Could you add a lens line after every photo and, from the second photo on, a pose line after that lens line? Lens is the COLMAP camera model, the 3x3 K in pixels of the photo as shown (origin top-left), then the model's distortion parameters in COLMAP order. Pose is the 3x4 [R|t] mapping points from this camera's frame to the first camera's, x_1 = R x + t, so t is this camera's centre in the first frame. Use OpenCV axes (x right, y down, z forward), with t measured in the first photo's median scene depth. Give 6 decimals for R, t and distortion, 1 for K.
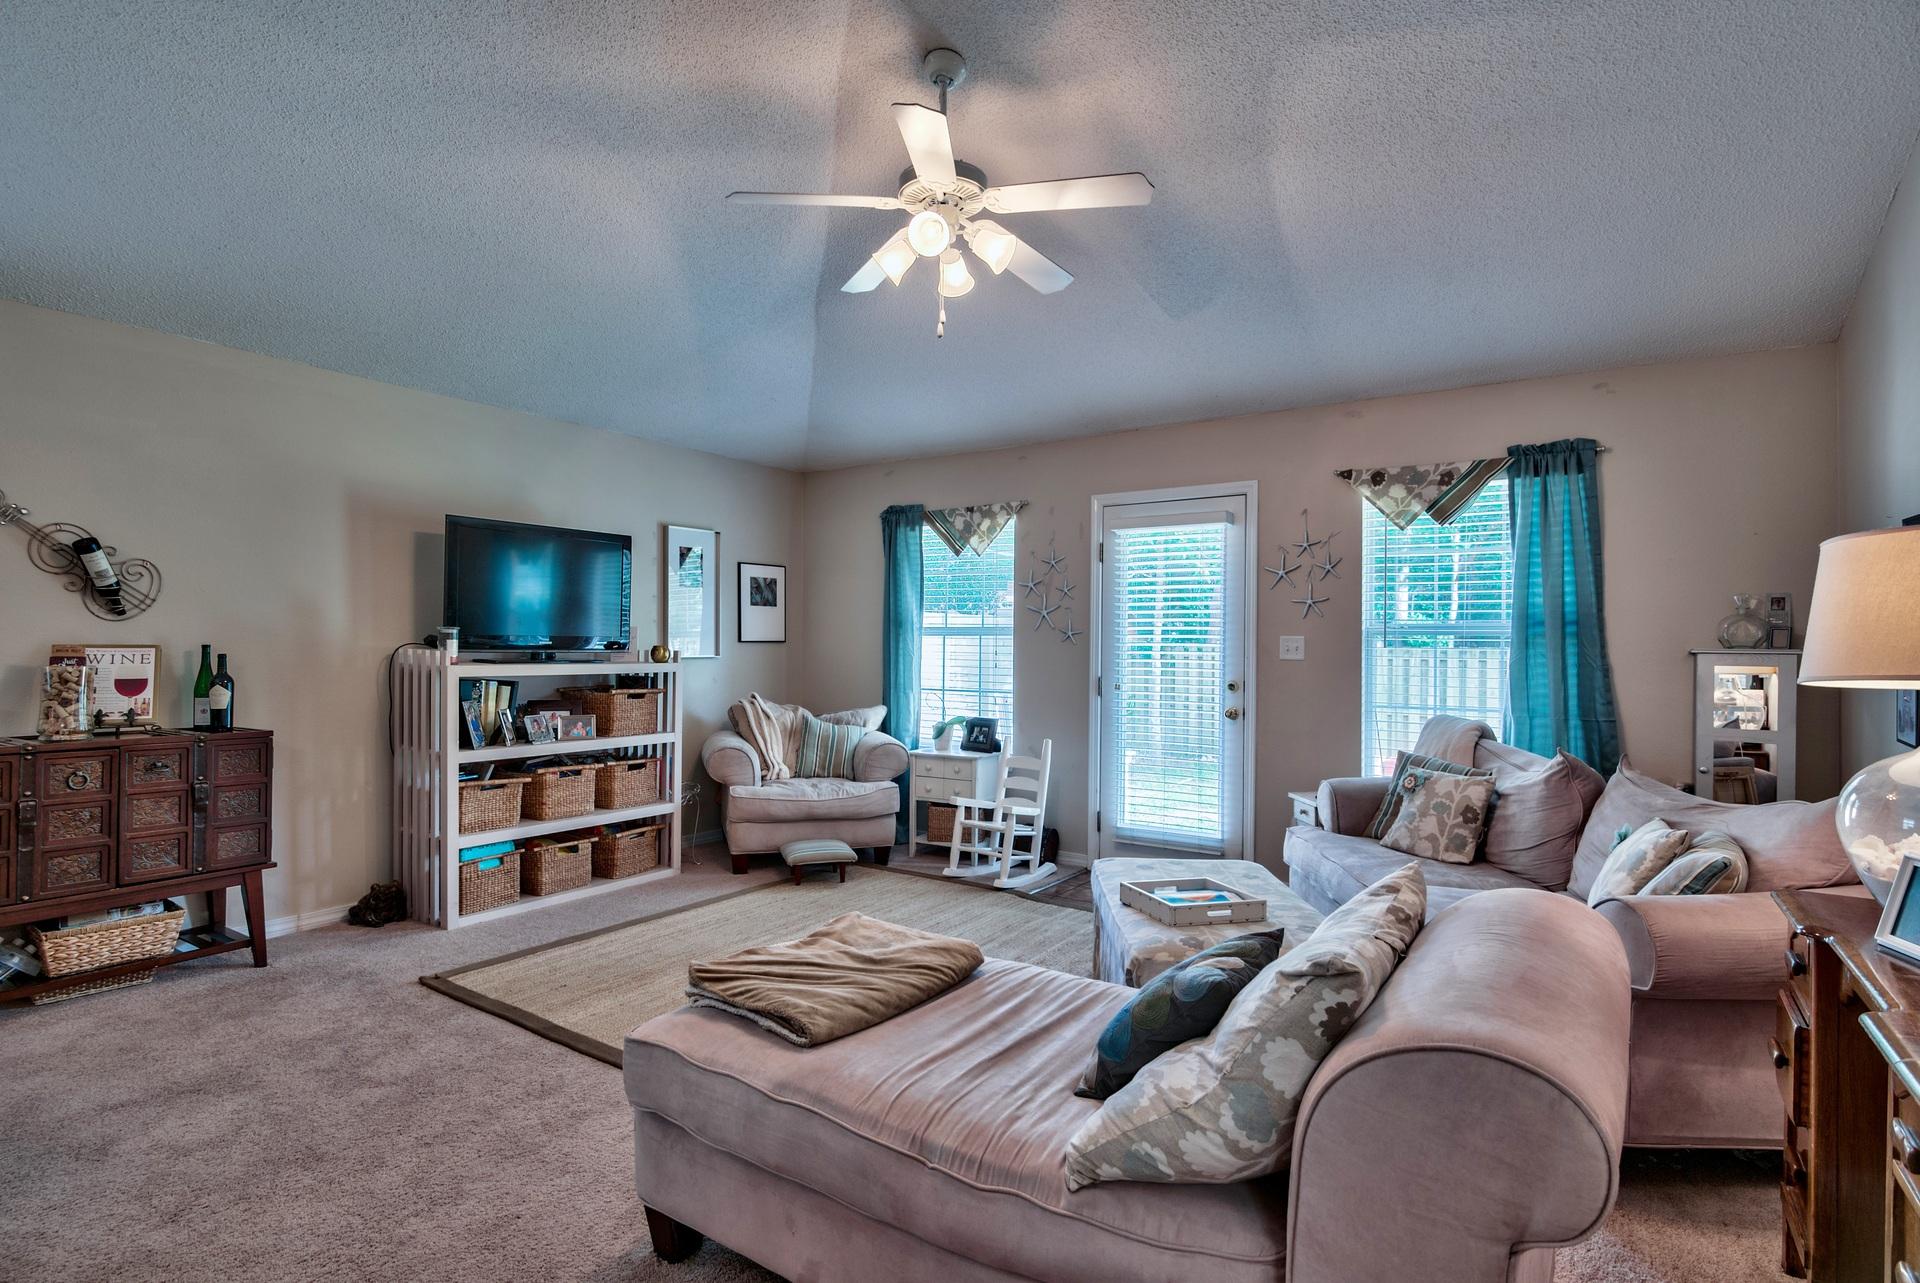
lens RADIAL K [[966.2, 0, 955.9], [0, 966.2, 642.6], [0, 0, 1]] dist [-0.002668, -0.000643]
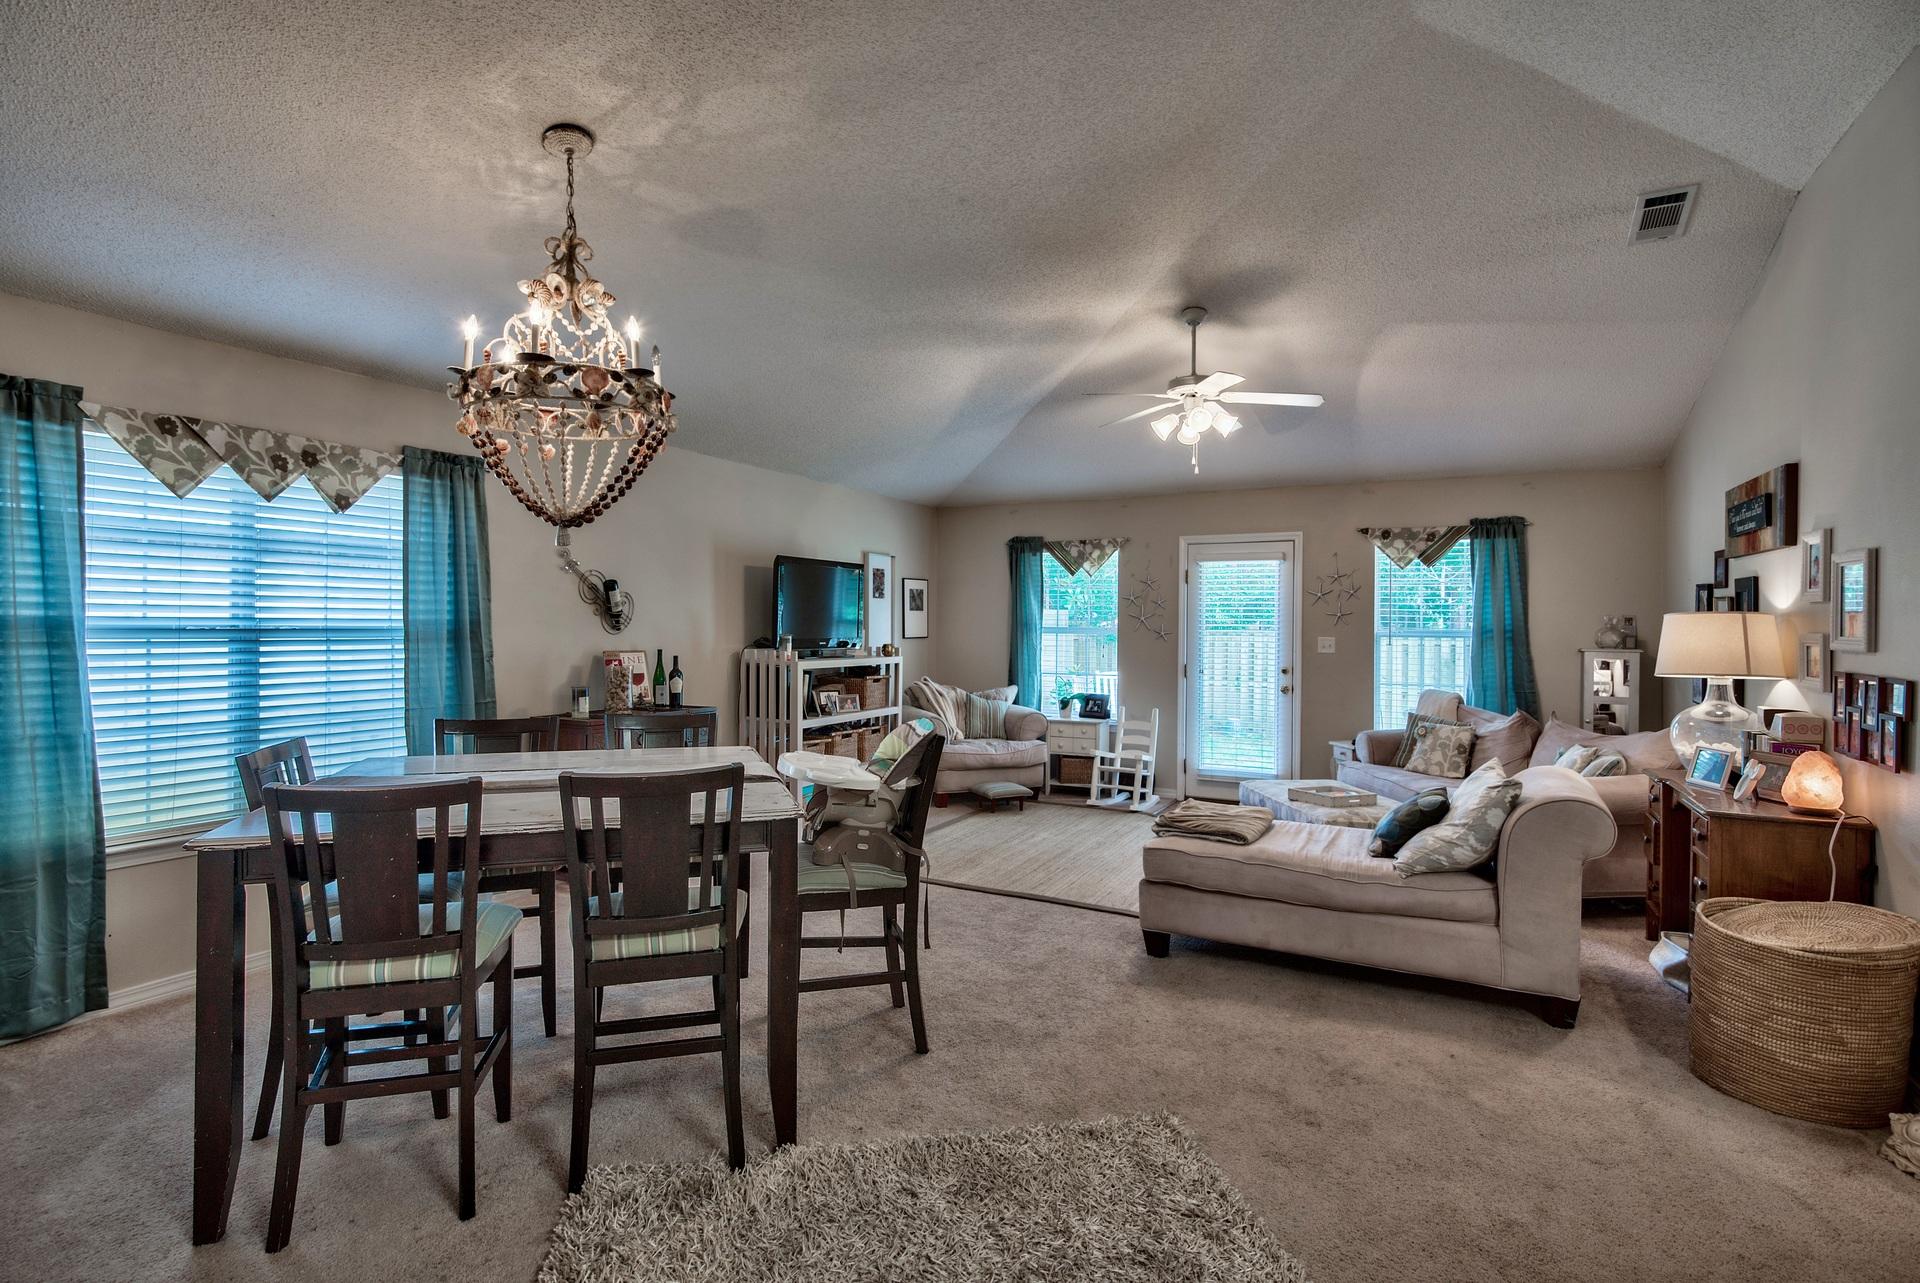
lens RADIAL K [[966.2, 0, 950.6], [0, 966.2, 623.8], [0, 0, 1]] dist [-0.002668, -0.000643]
pose [[0.992852, -0.000591, 0.119347, -0.463480], [-0.000103, 0.999983, 0.005814, -0.041116], [-0.119348, -0.005785, 0.992836, -0.469756]]
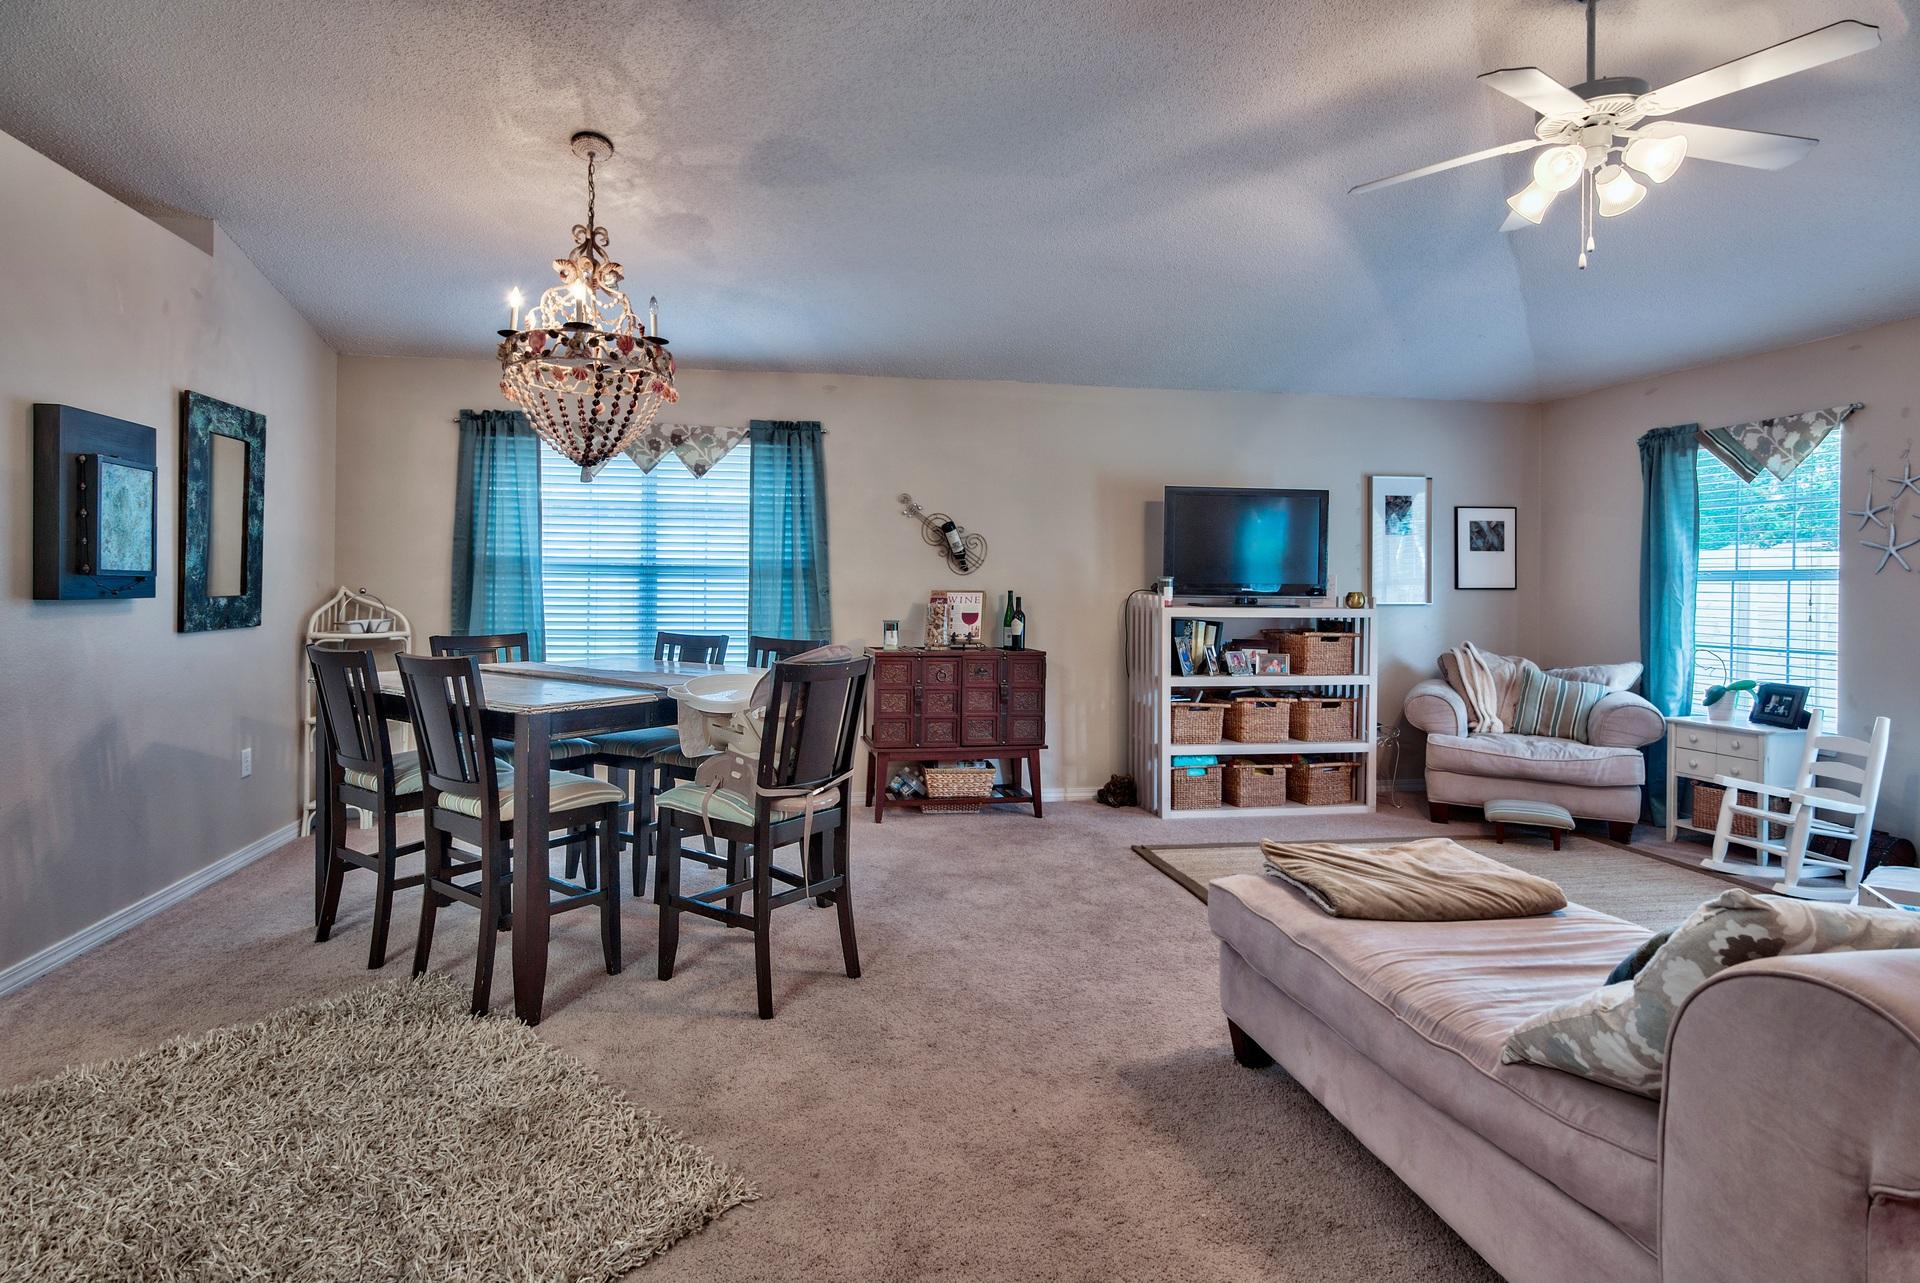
lens RADIAL K [[966.2, 0, 886.9], [0, 966.2, 589.1], [0, 0, 1]] dist [-0.002668, -0.000643]
pose [[0.671256, -0.000981, -0.741225, 0.160361], [-0.000849, 0.999997, -0.002092, 0.002871], [0.741225, 0.002033, 0.671253, -0.104996]]
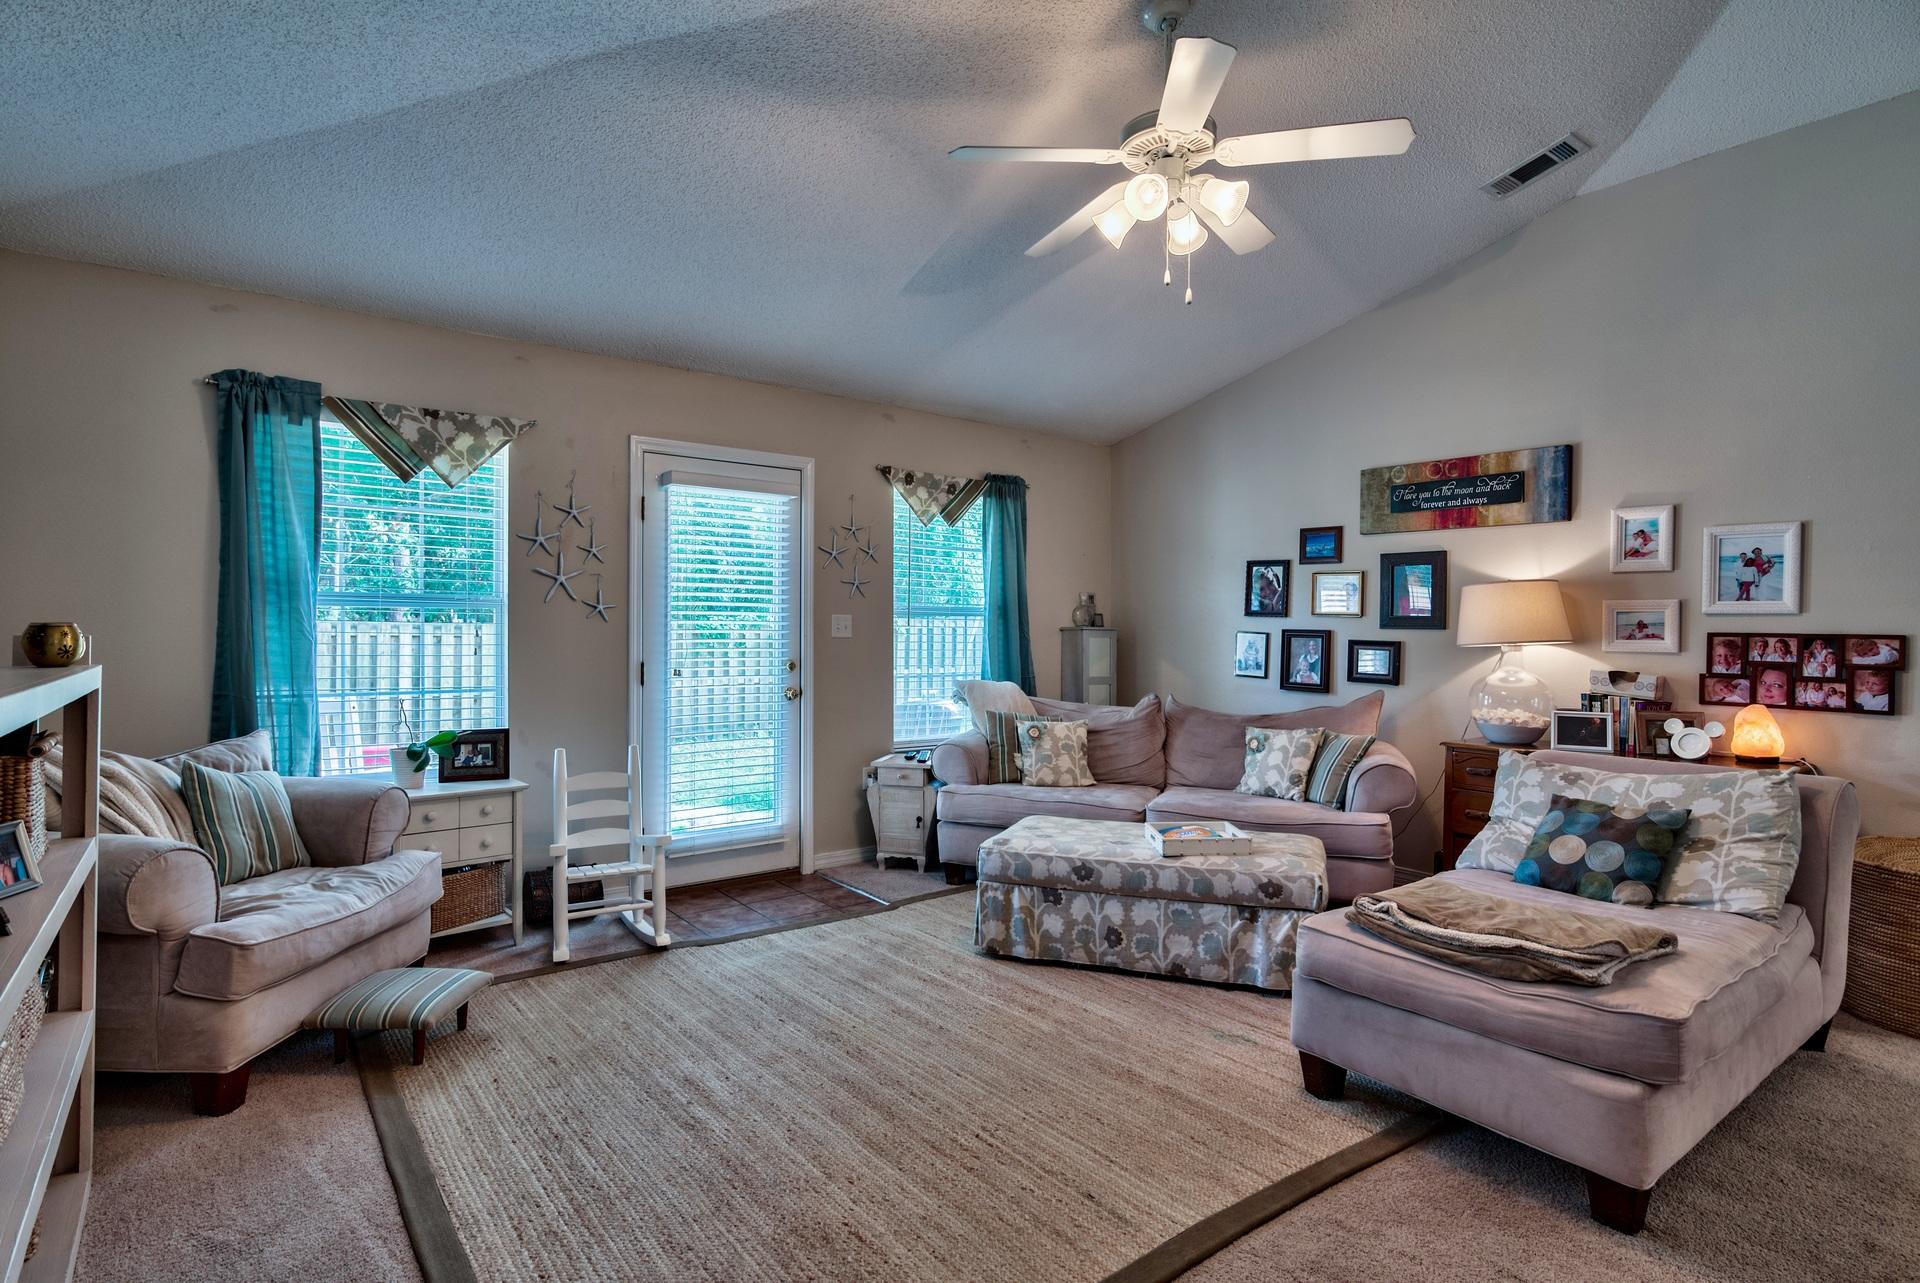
lens RADIAL K [[966.2, 0, 977.8], [0, 966.2, 636.0], [0, 0, 1]] dist [-0.002668, -0.000643]
pose [[0.288226, -0.010585, 0.957504, -0.692804], [-0.006943, 0.999890, 0.013144, 0.001226], [-0.957537, -0.010436, 0.288121, 0.635280]]
